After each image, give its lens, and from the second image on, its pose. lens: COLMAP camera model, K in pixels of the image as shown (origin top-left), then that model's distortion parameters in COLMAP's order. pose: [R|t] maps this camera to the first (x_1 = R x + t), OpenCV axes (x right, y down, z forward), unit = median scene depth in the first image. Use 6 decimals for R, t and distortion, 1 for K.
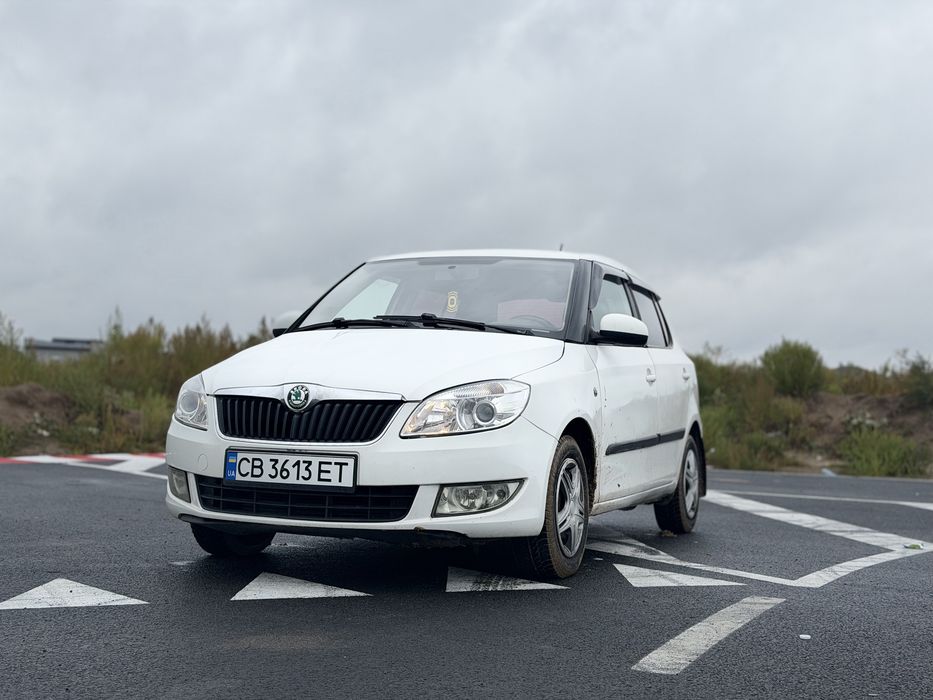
lens RADIAL K [[1302.8, 0, 466.5], [0, 1302.8, 350.0], [0, 0, 1]] dist [0.179236, -0.464282]
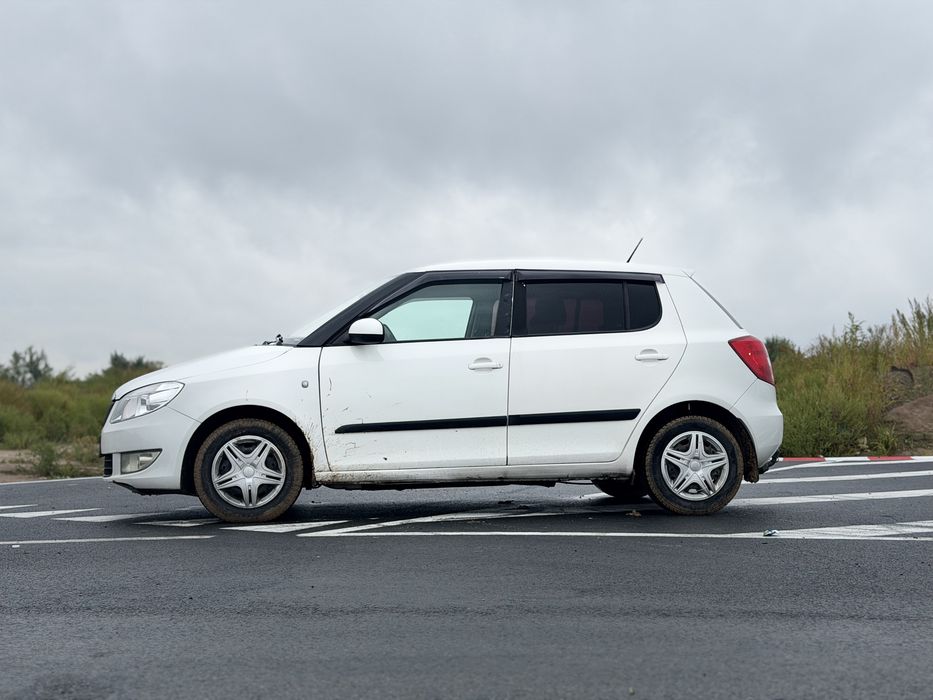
lens RADIAL K [[1302.8, 0, 466.5], [0, 1302.8, 350.0], [0, 0, 1]] dist [0.179236, -0.464282]
pose [[0.473330, -0.081487, -0.877108, 1.497094], [0.066674, 0.996170, -0.056568, 0.094182], [0.878358, -0.031705, 0.476950, 0.604425]]
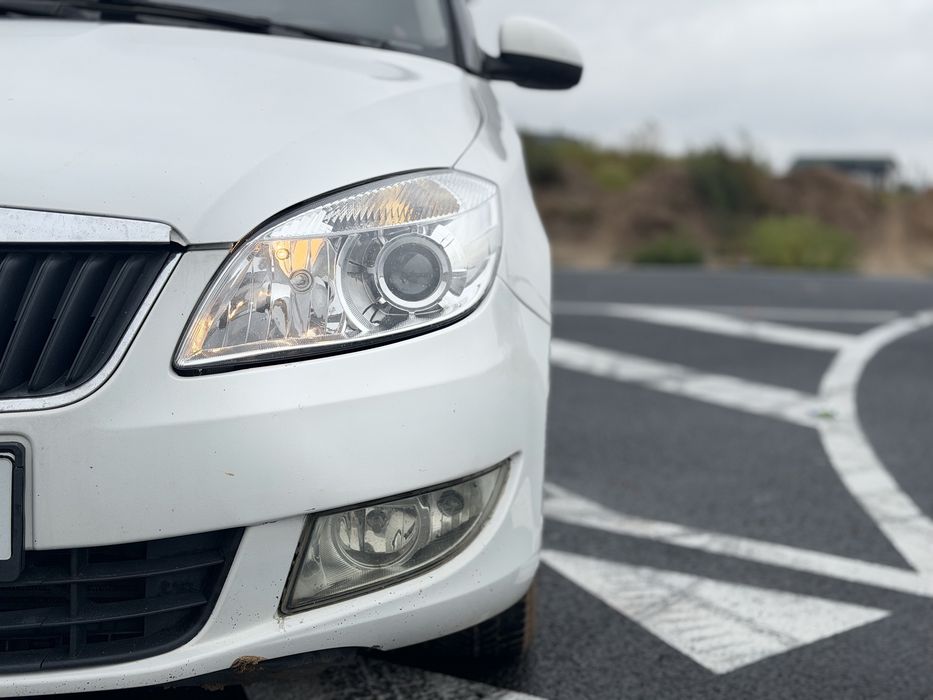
lens RADIAL K [[1302.8, 0, 466.5], [0, 1302.8, 350.0], [0, 0, 1]] dist [0.179236, -0.464282]
pose [[0.929845, -0.048578, 0.364730, -0.094183], [-0.017259, 0.984397, 0.175112, 0.009285], [-0.367546, -0.169121, 0.914499, 0.687104]]
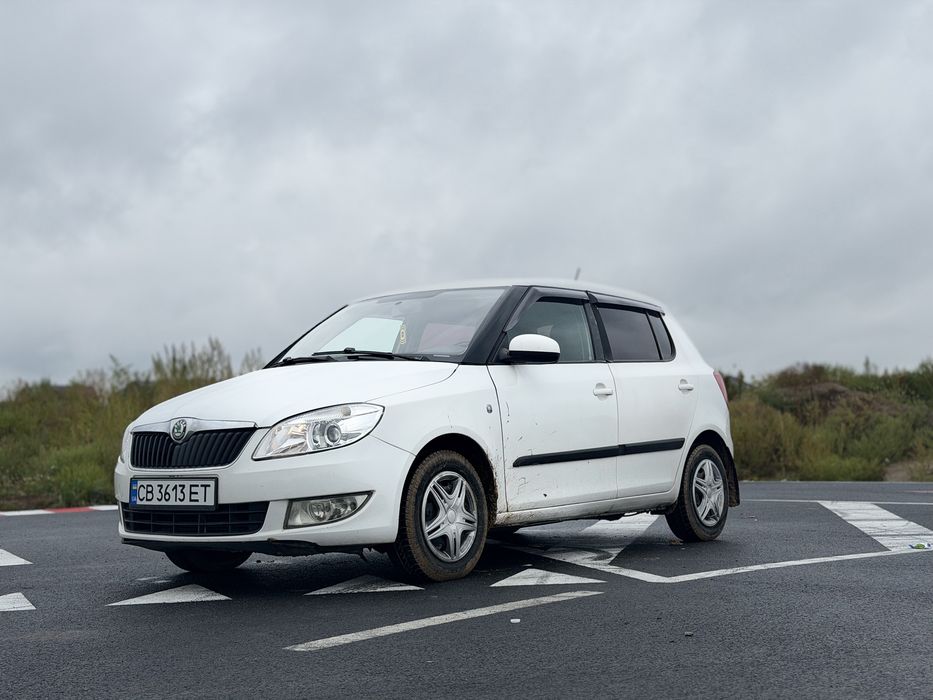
lens RADIAL K [[1302.8, 0, 466.5], [0, 1302.8, 350.0], [0, 0, 1]] dist [0.179236, -0.464282]
pose [[0.959154, -0.075432, -0.272641, 0.433454], [0.068277, 0.997029, -0.035651, 0.024035], [0.274520, 0.015580, 0.961455, -0.048476]]
